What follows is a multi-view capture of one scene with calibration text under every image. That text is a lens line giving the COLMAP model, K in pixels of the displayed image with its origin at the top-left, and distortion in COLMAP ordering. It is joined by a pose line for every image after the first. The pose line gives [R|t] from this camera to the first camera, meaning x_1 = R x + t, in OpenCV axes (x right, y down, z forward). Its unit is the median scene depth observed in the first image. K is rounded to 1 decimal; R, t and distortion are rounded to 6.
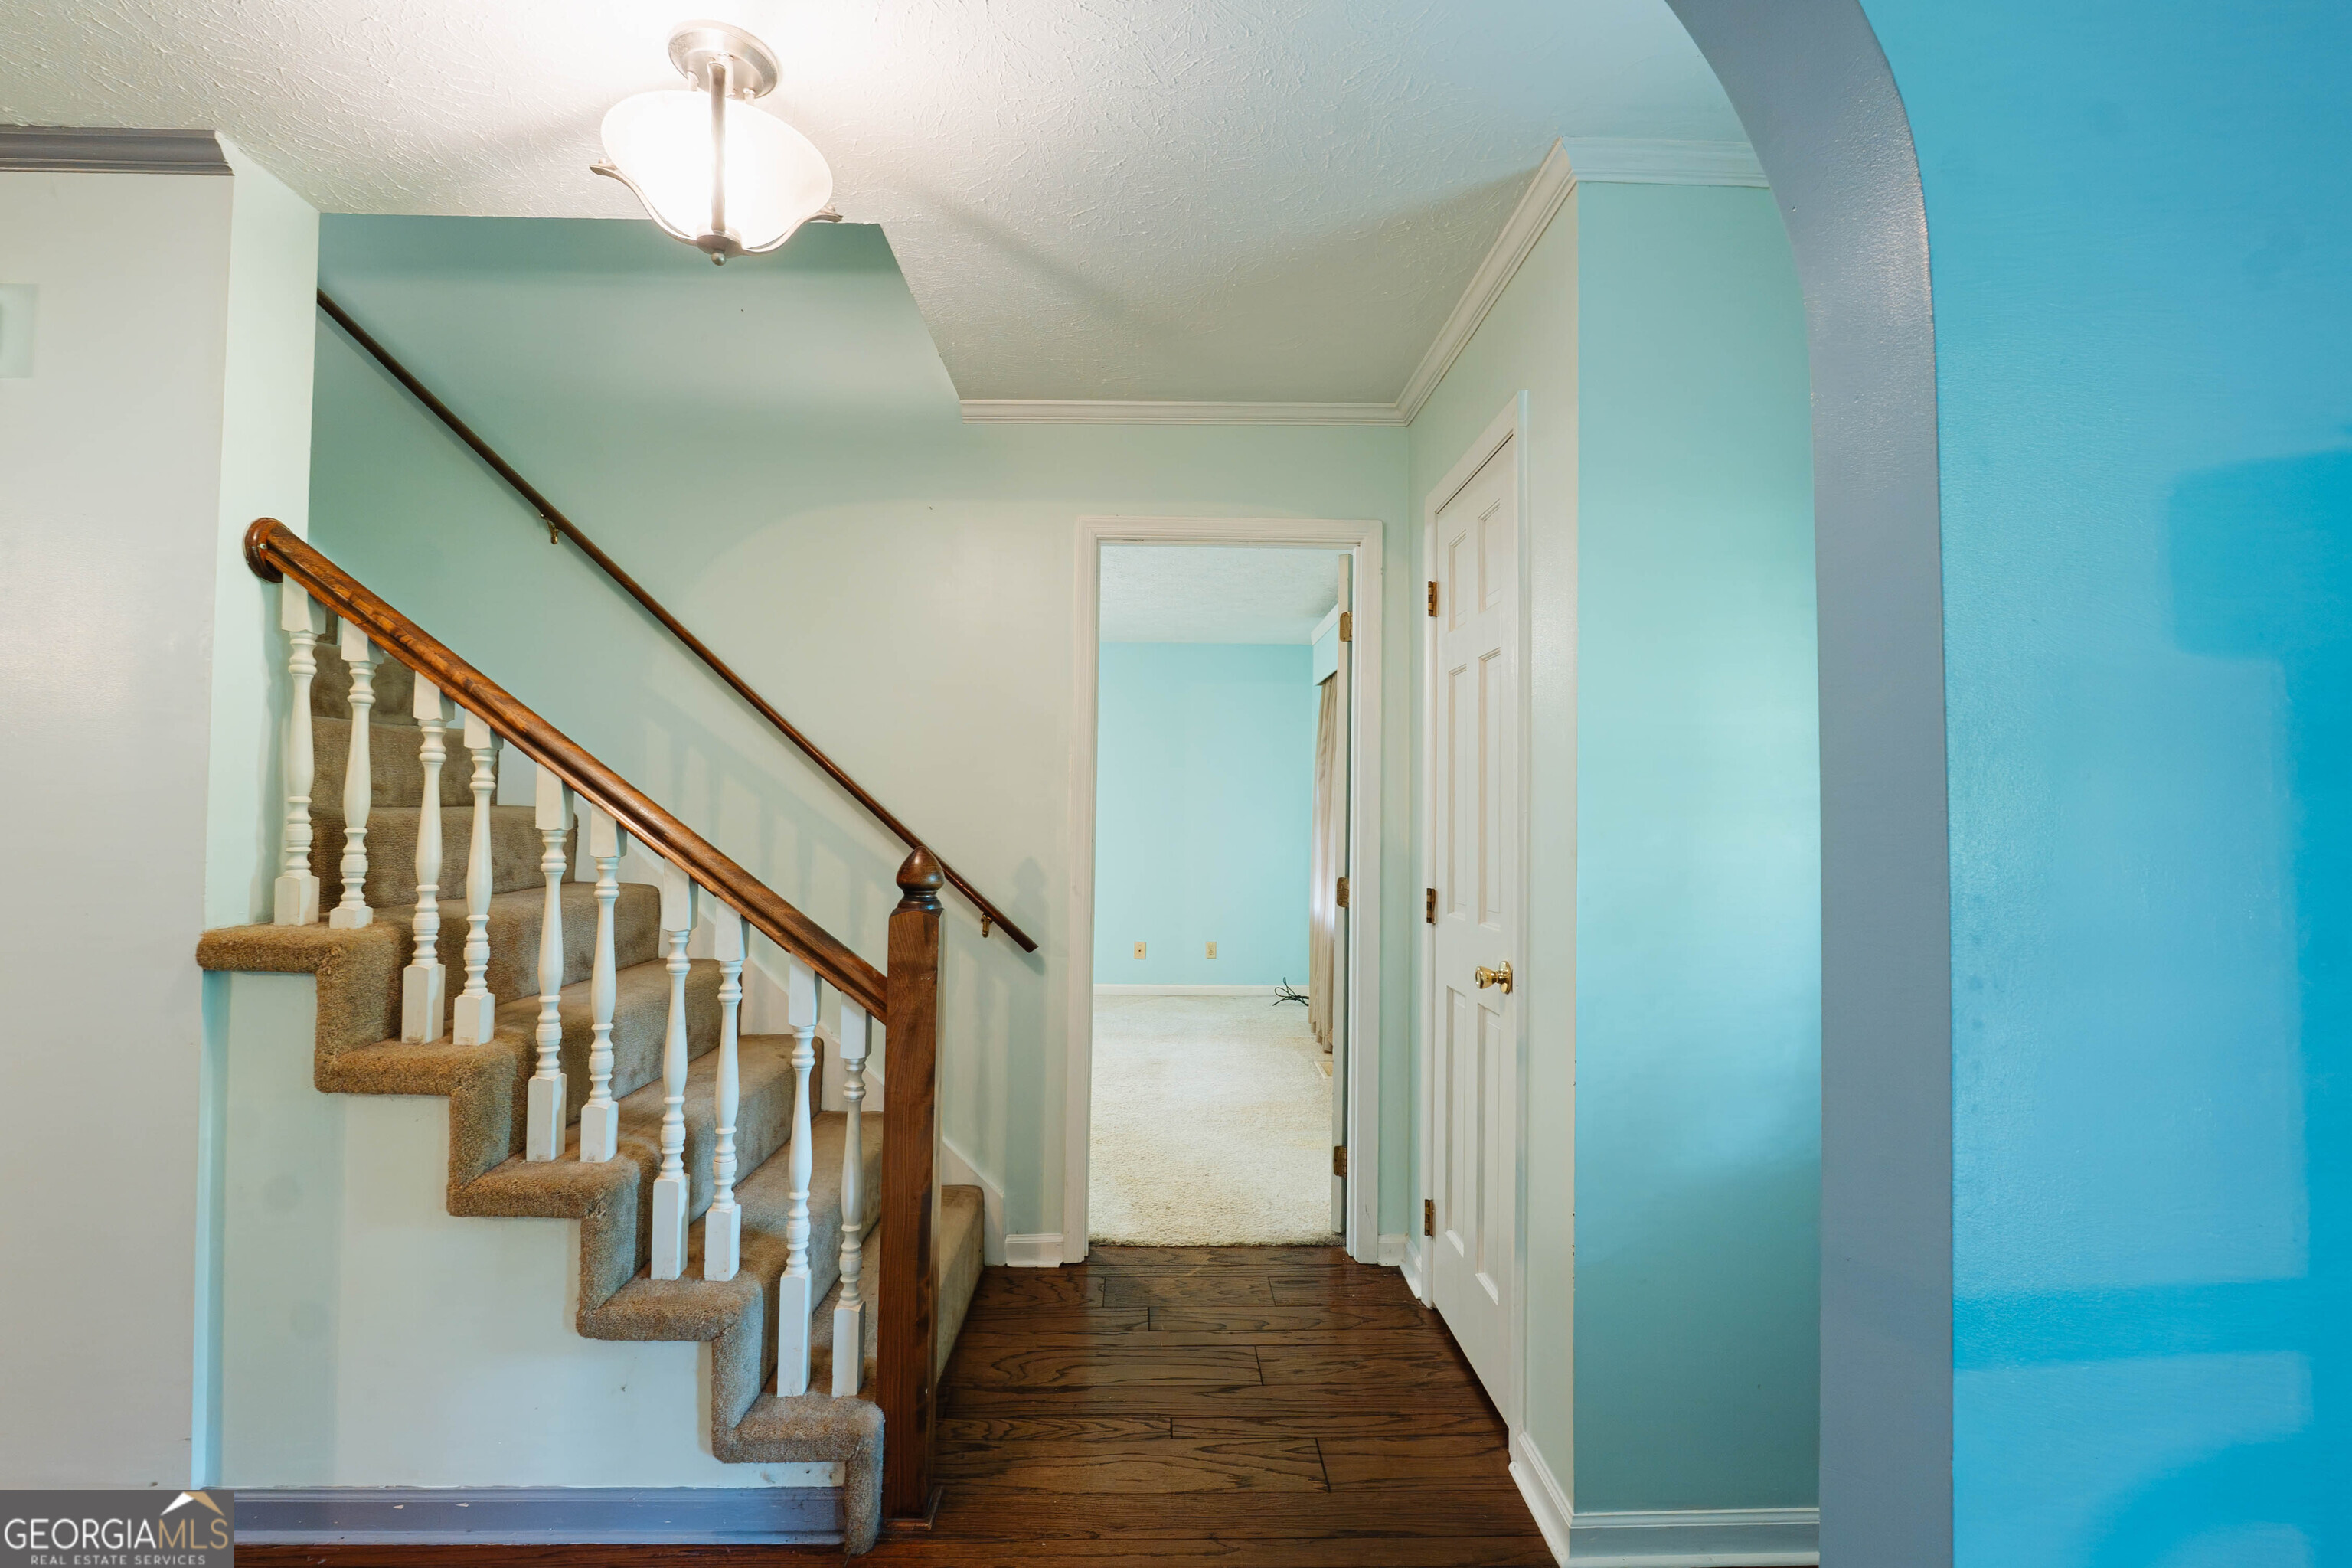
lens RADIAL K [[1075.3, 0, 1172.2], [0, 1075.3, 786.3], [0, 0, 1]] dist [-0.006861, 0.000538]
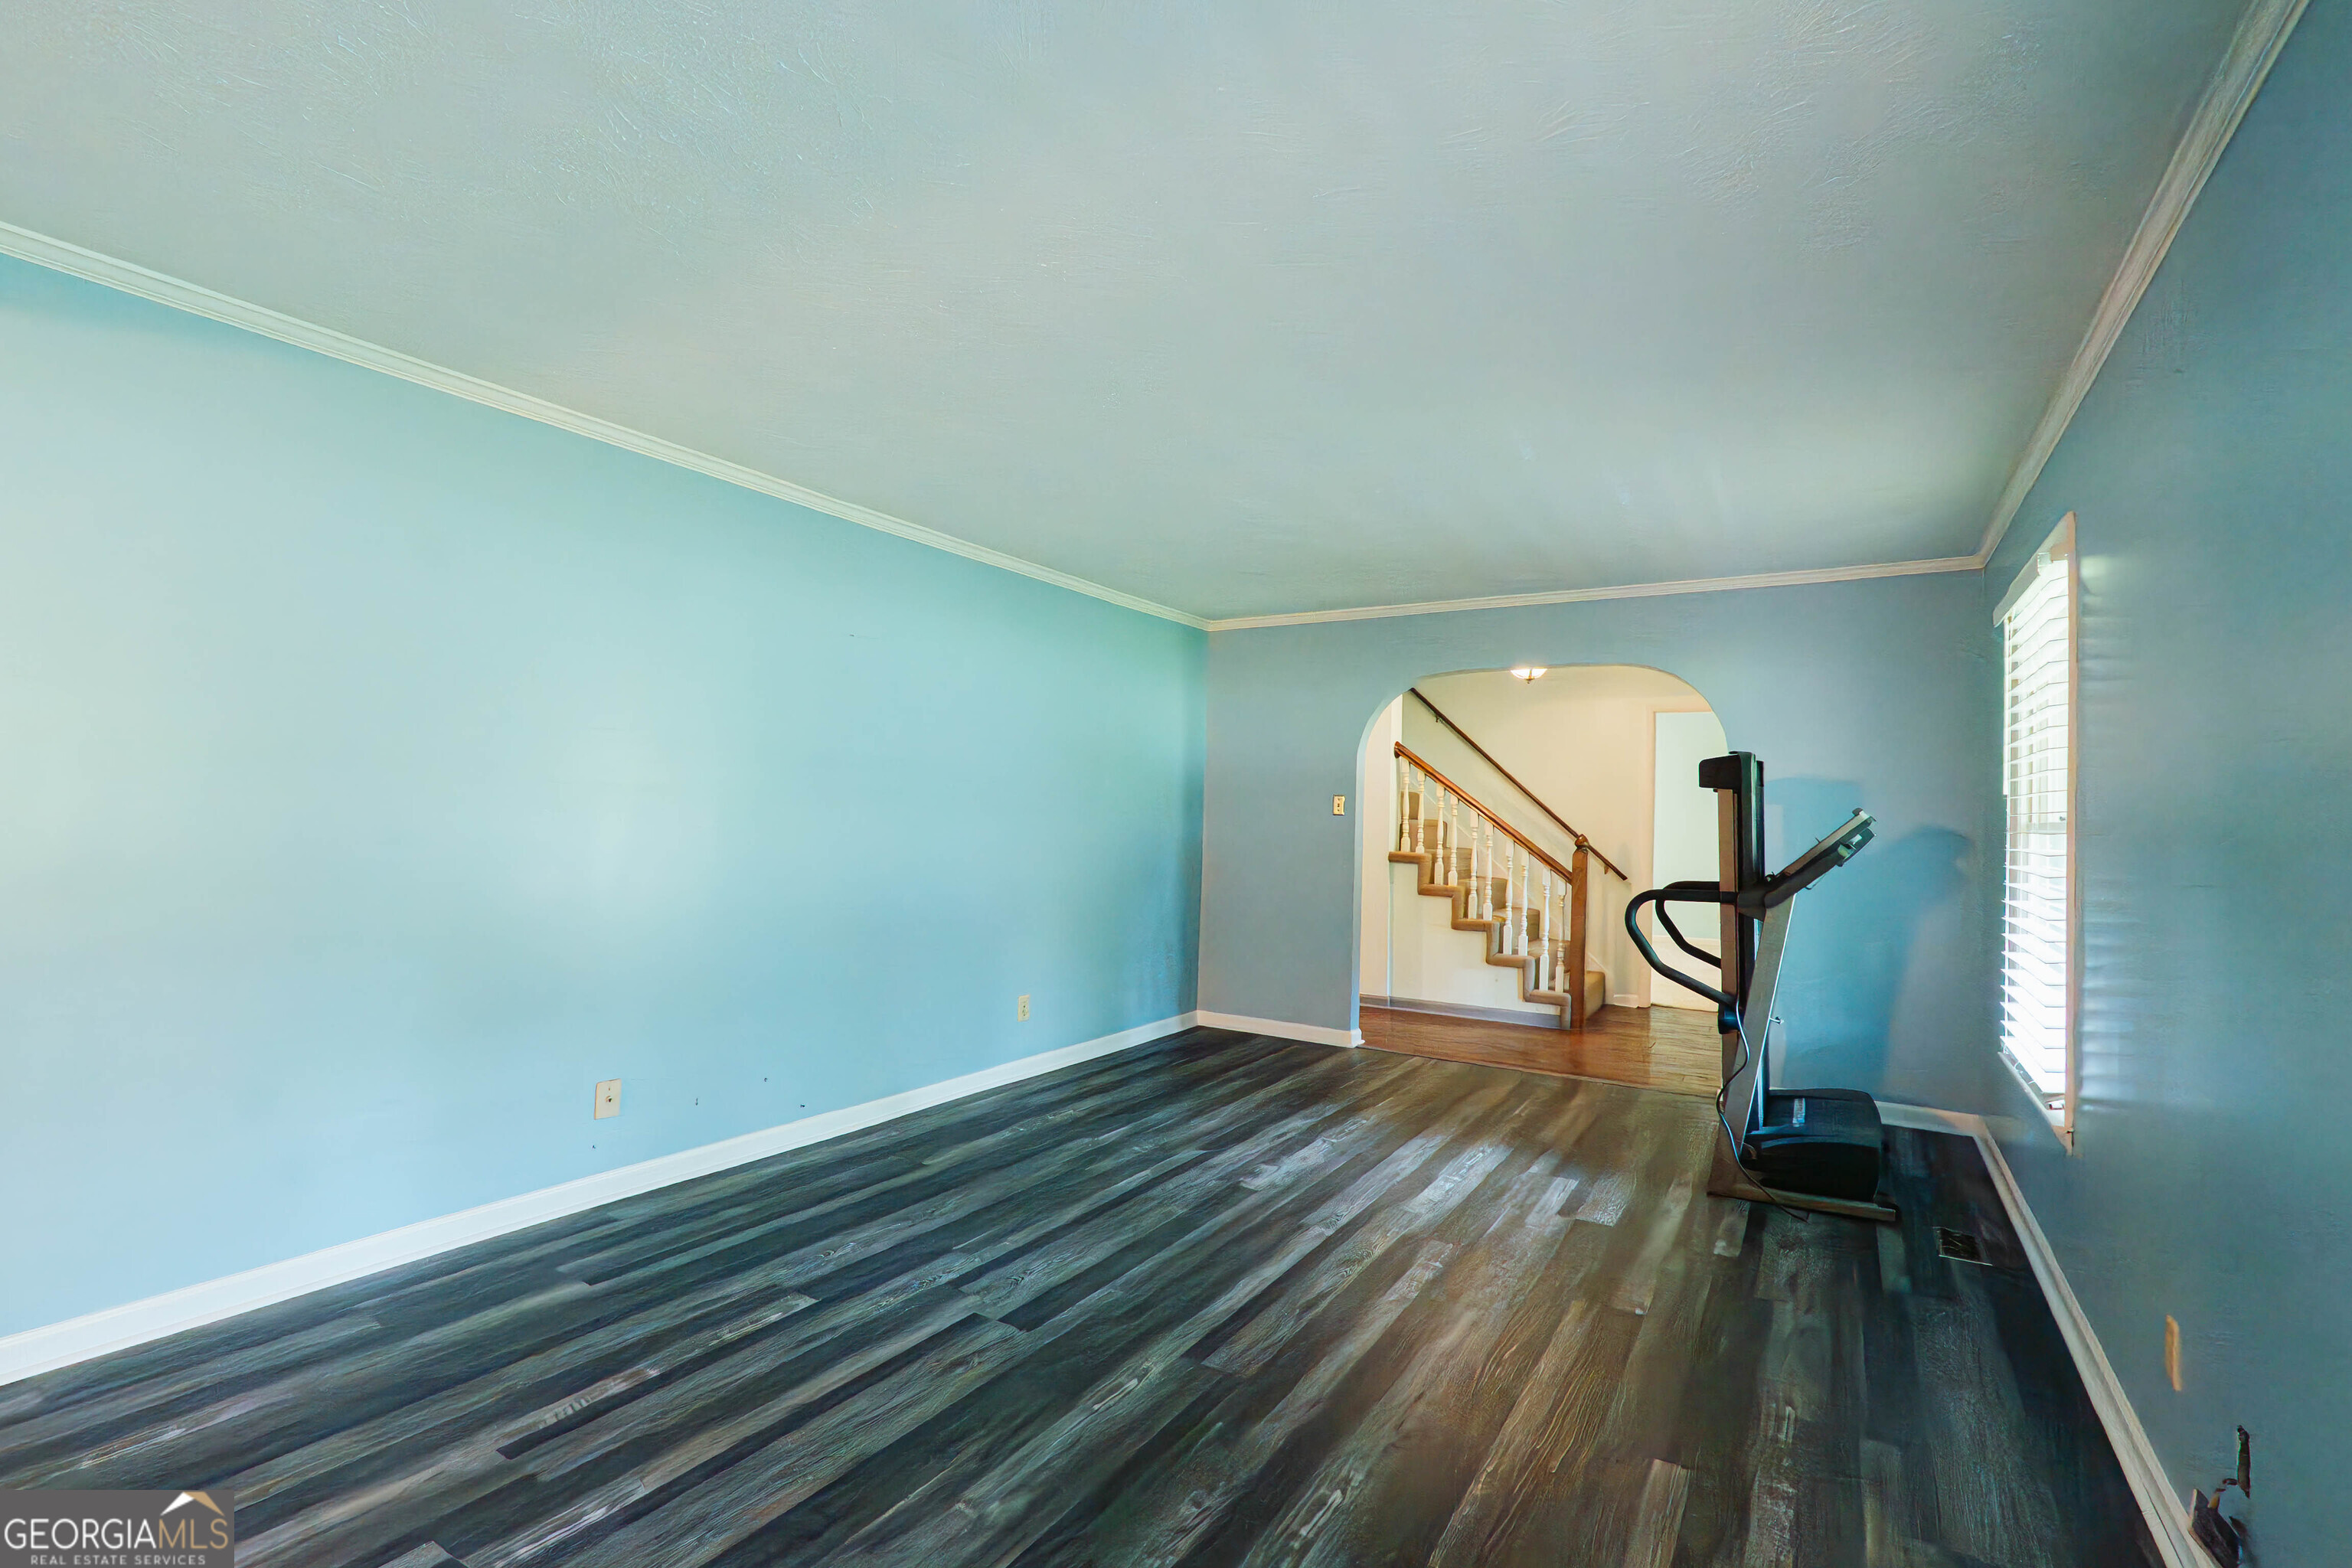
lens RADIAL K [[1075.3, 0, 1172.2], [0, 1075.3, 786.3], [0, 0, 1]] dist [-0.006861, 0.000538]
pose [[0.841002, -0.002934, -0.541023, 0.511209], [-0.002297, 0.999957, -0.008993, -0.059052], [0.541026, 0.008806, 0.840960, -2.550783]]
